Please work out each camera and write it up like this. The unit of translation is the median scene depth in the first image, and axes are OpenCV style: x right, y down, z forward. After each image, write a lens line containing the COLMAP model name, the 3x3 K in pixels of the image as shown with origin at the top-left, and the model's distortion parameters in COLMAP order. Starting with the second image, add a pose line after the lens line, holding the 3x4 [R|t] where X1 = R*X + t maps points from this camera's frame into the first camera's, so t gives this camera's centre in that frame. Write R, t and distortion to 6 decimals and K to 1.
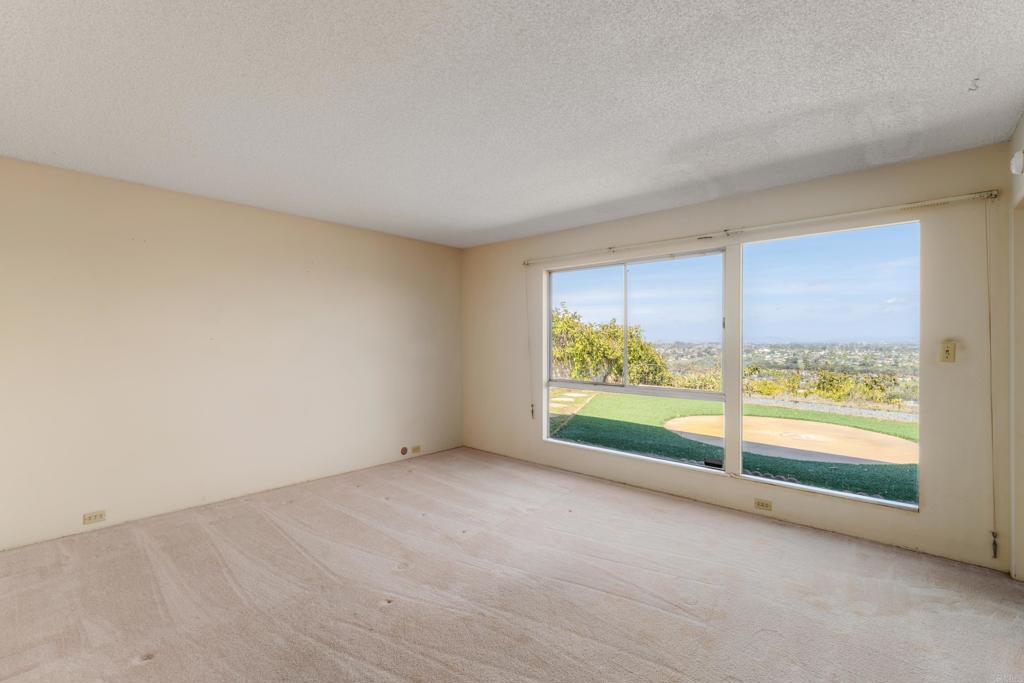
lens RADIAL K [[459.0, 0, 502.6], [0, 459.0, 339.1], [0, 0, 1]] dist [0.001611, 0.000446]
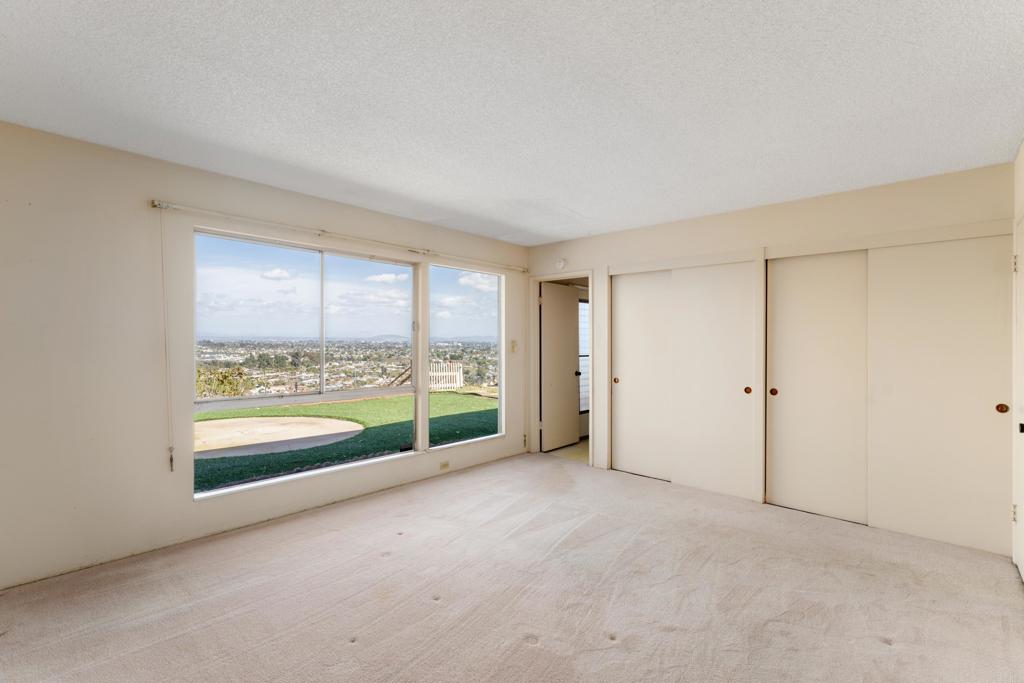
lens RADIAL K [[467.4, 0, 512.0], [0, 467.4, 341.5], [0, 0, 1]] dist [0.001405, 0.000281]
pose [[-0.009943, -0.000030, 0.999951, -0.713897], [-0.011153, 0.999938, -0.000081, 0.001011], [-0.999888, -0.011154, -0.009943, 0.749553]]
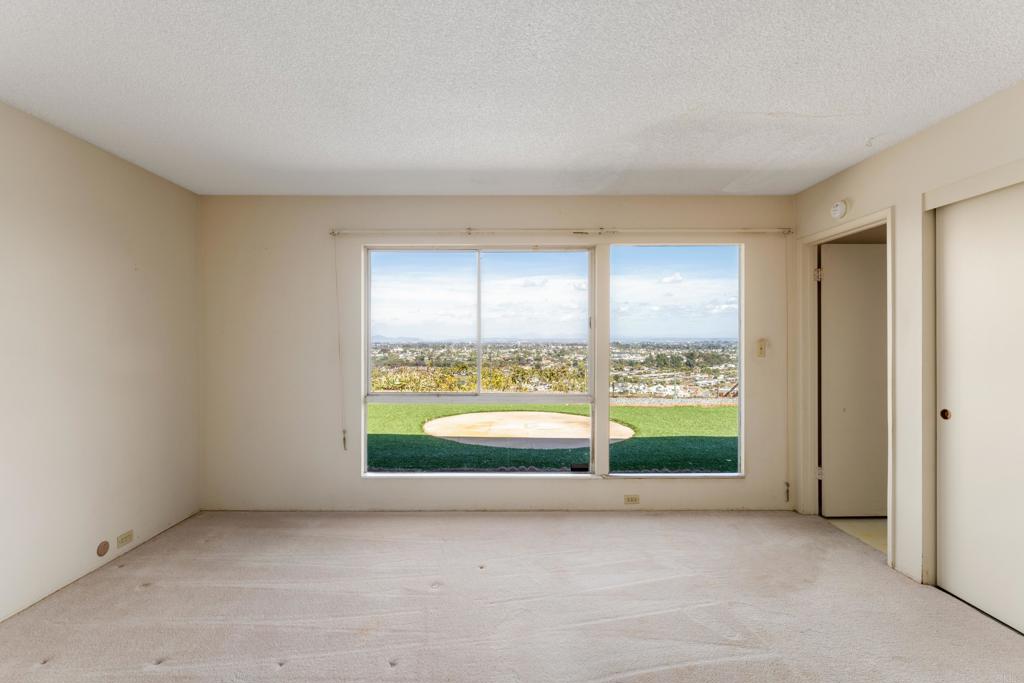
lens RADIAL K [[467.4, 0, 512.0], [0, 467.4, 341.5], [0, 0, 1]] dist [0.001405, 0.000281]
pose [[0.734579, -0.001591, 0.678521, -0.314175], [-0.000829, 0.999994, 0.003243, 0.001209], [-0.678523, -0.002945, 0.734574, 0.374776]]
